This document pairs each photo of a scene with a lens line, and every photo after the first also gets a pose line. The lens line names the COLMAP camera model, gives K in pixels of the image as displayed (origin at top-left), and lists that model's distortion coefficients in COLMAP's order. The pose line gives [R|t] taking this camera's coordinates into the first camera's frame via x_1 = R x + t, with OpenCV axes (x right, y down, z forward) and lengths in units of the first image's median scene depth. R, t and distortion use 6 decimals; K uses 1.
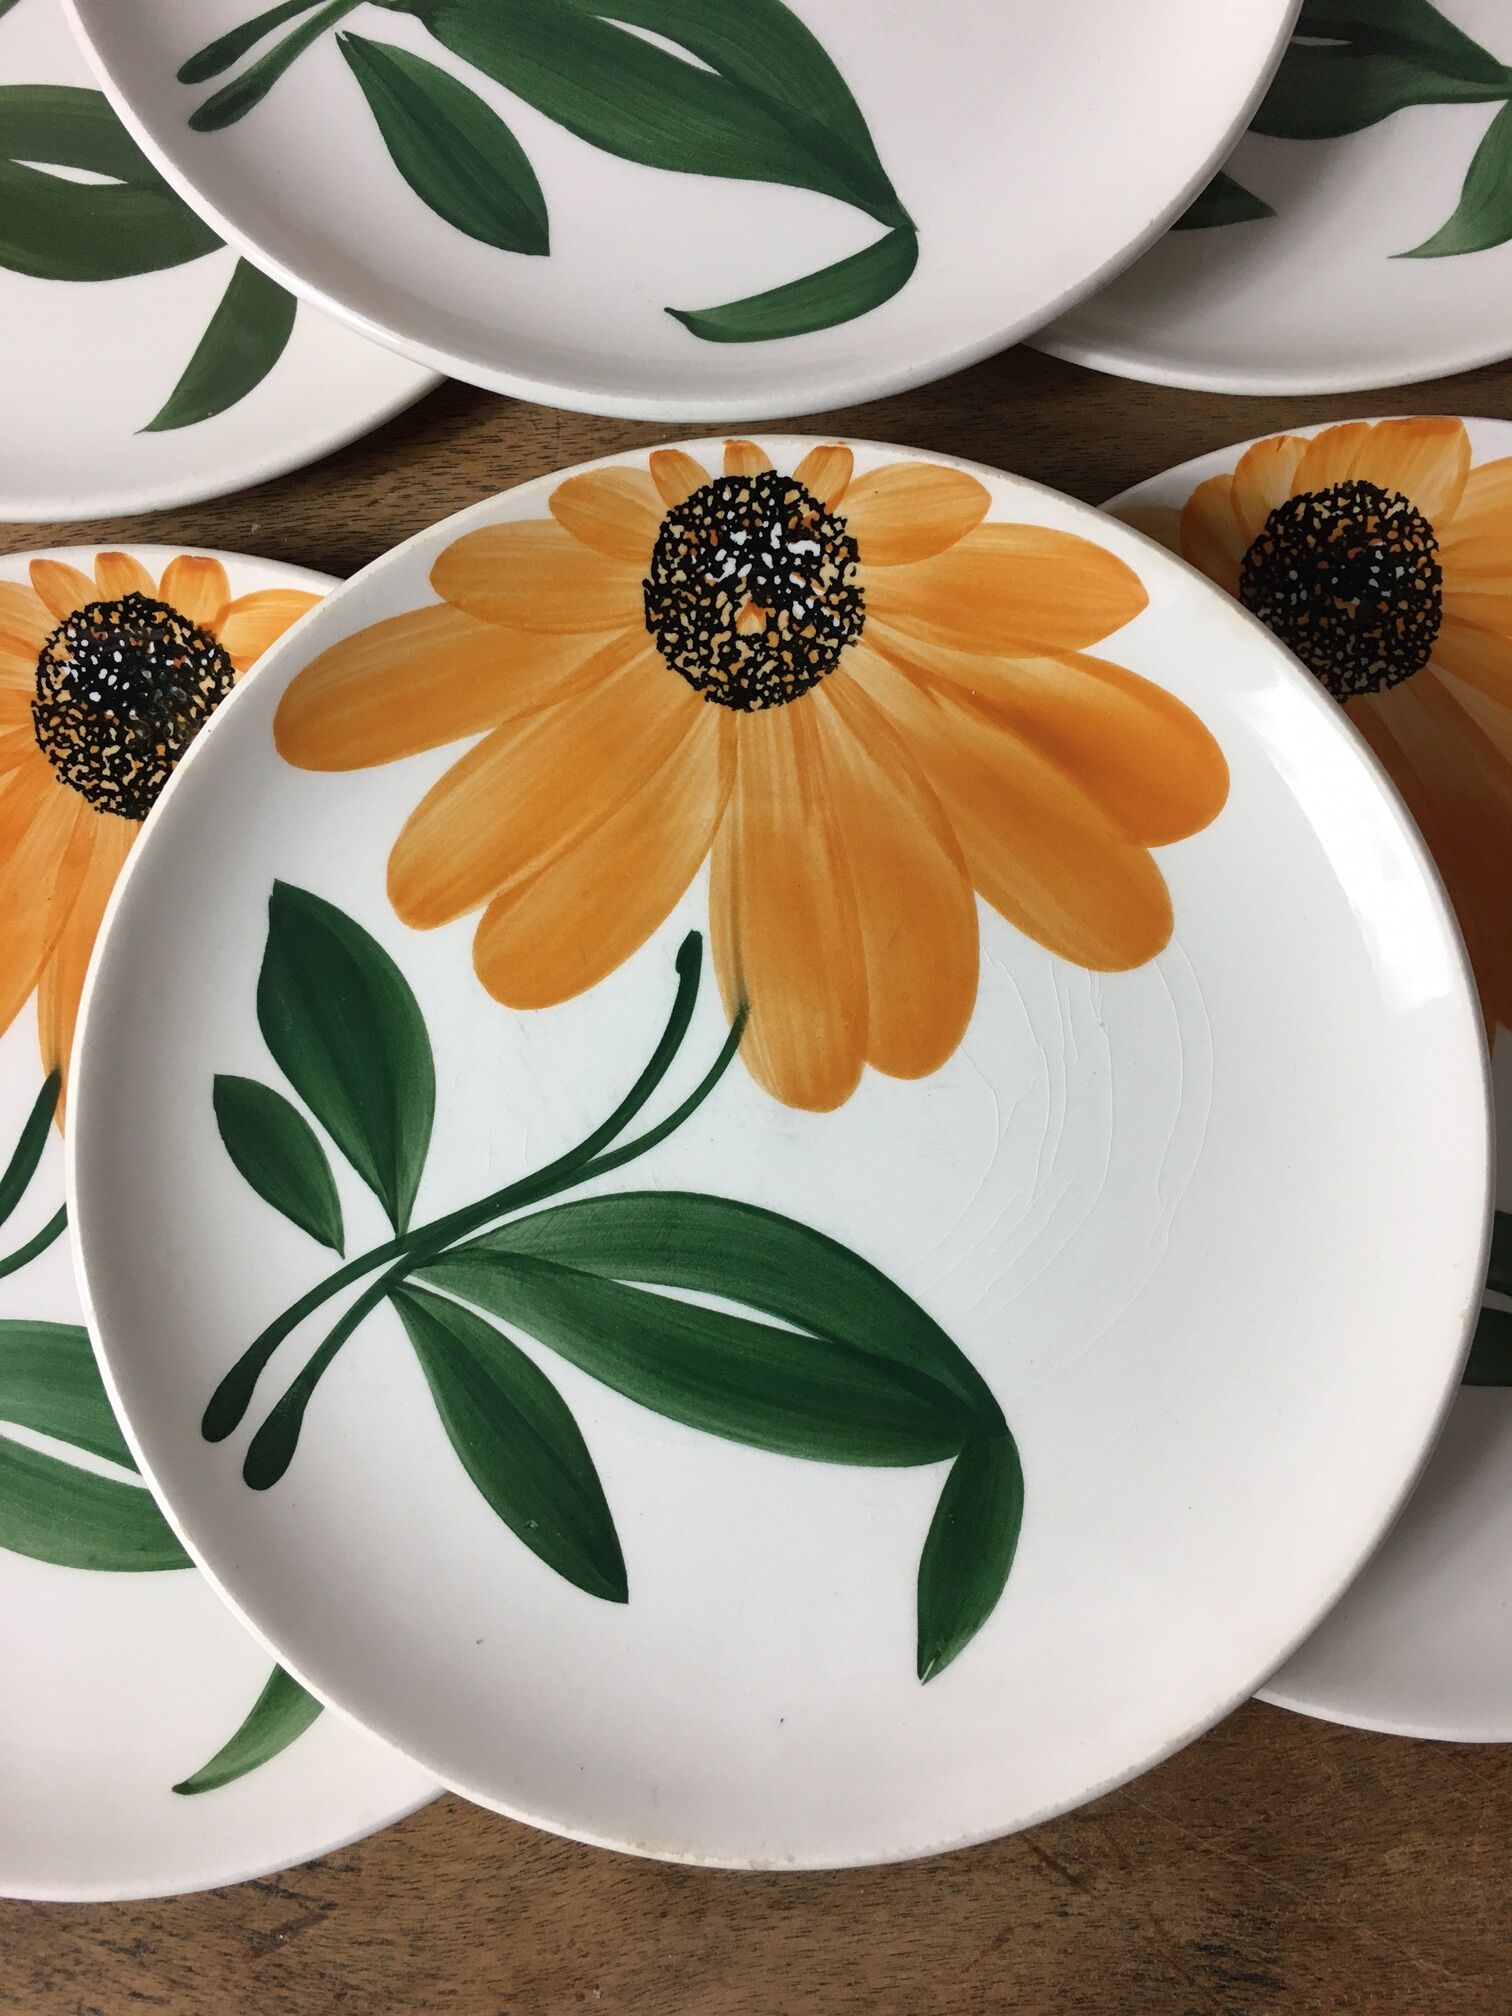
lens RADIAL K [[1666.4, 0, 753.3], [0, 1666.4, 1012.6], [0, 0, 1]] dist [0.058647, -0.092453]
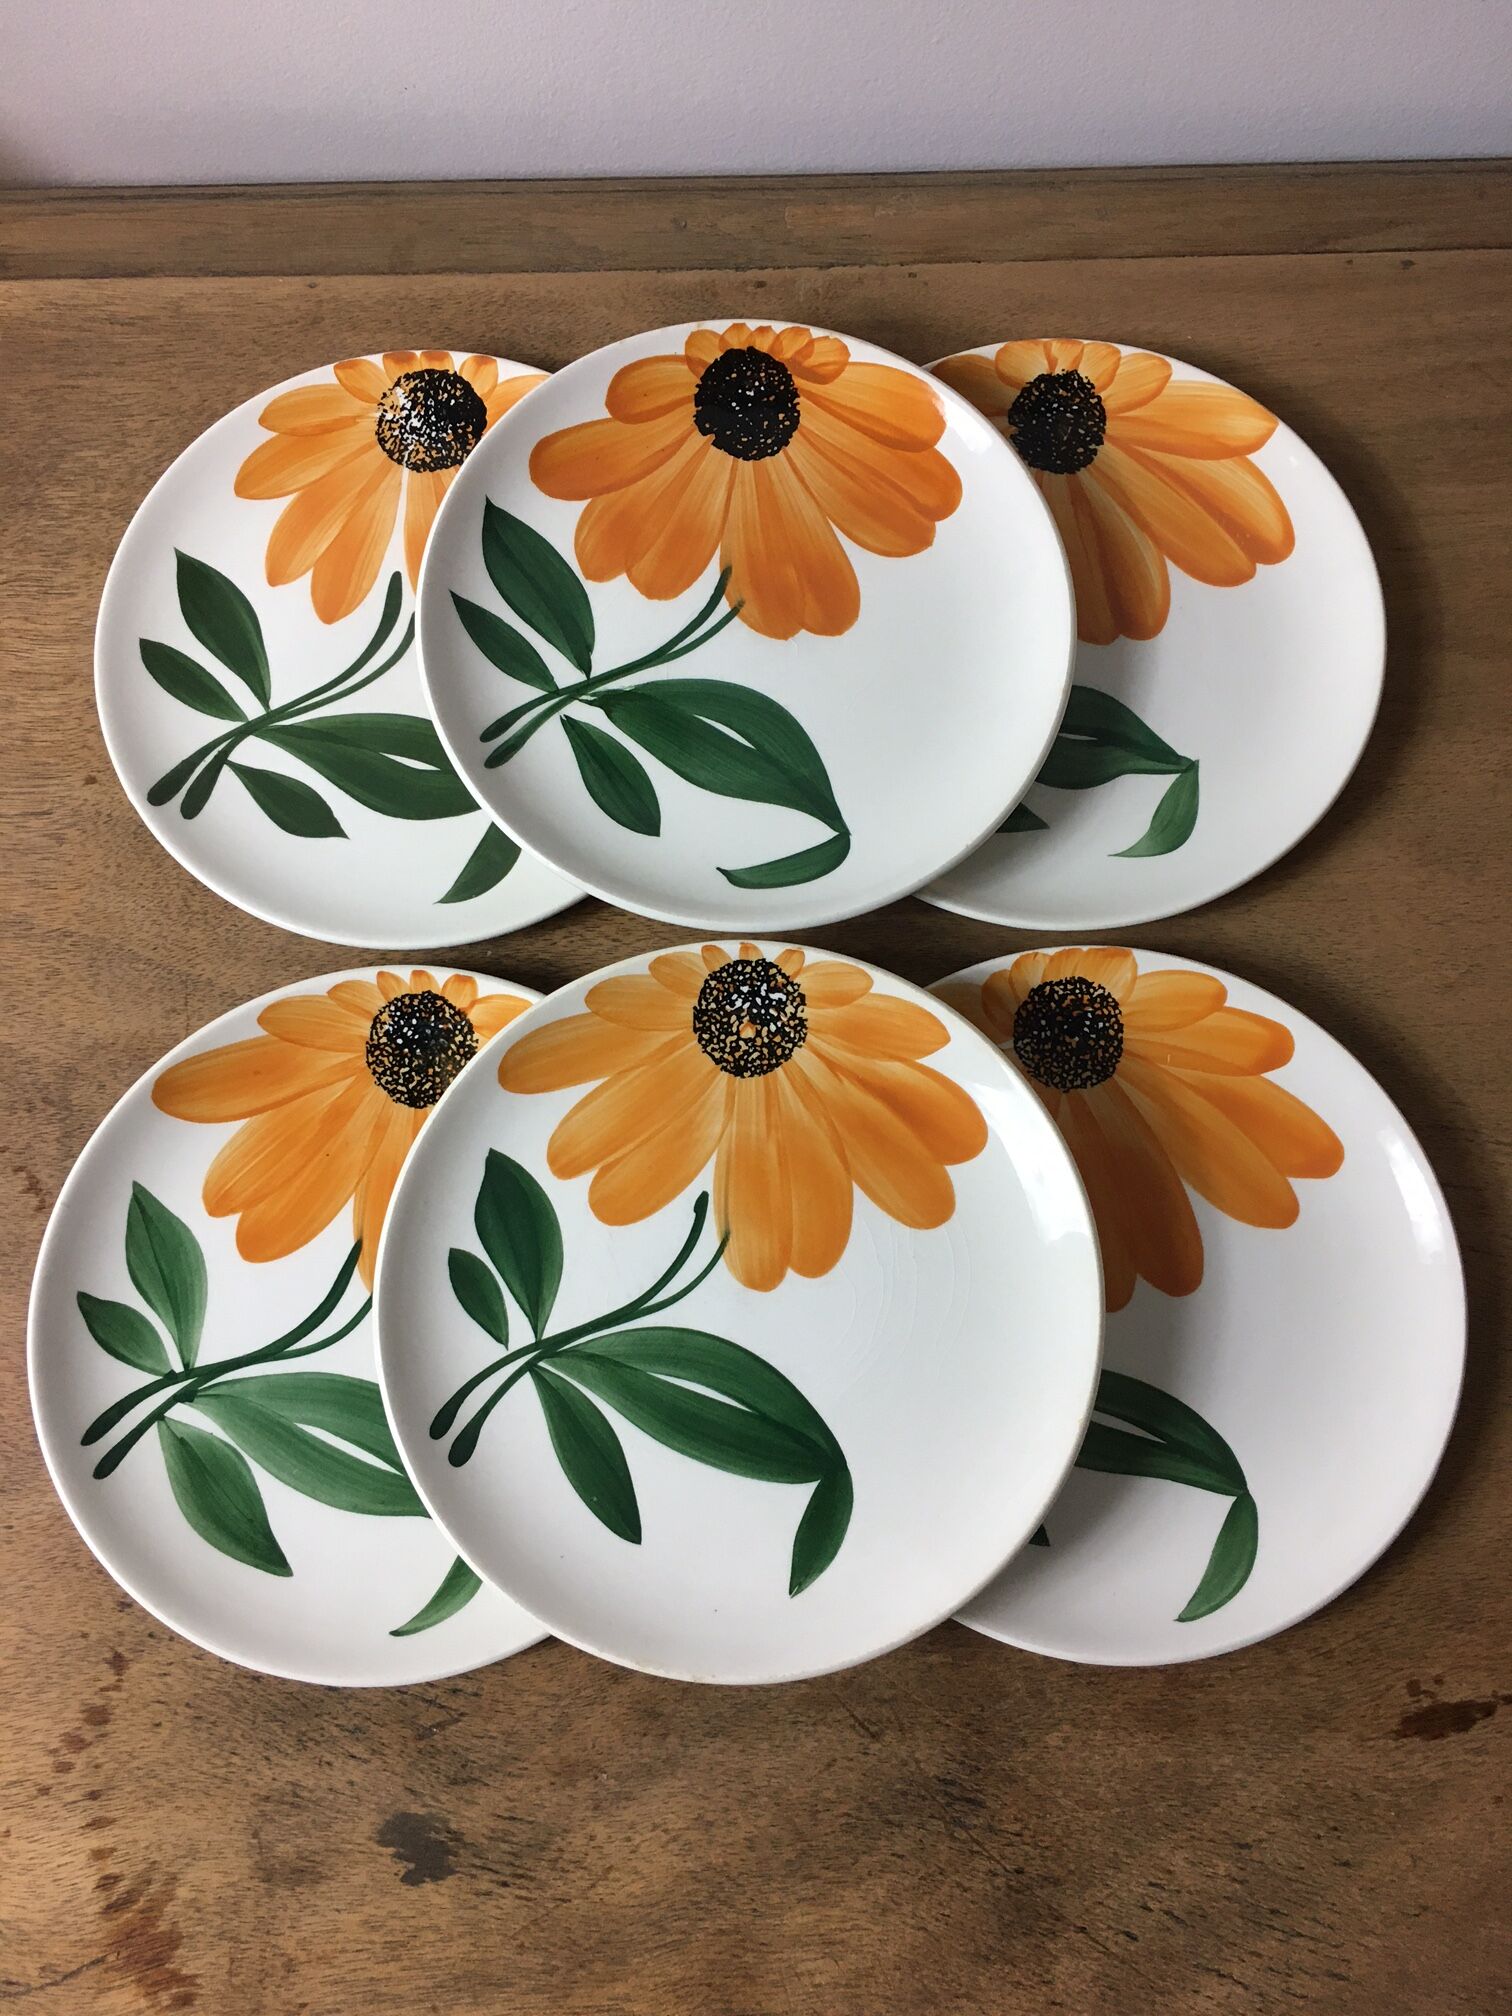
lens RADIAL K [[1666.4, 0, 749.8], [0, 1666.4, 1014.5], [0, 0, 1]] dist [0.058647, -0.092453]
pose [[0.996679, 0.071799, -0.038420, 0.073090], [-0.076310, 0.988191, -0.132877, 0.000993], [0.028426, 0.135367, 0.990388, -0.898288]]
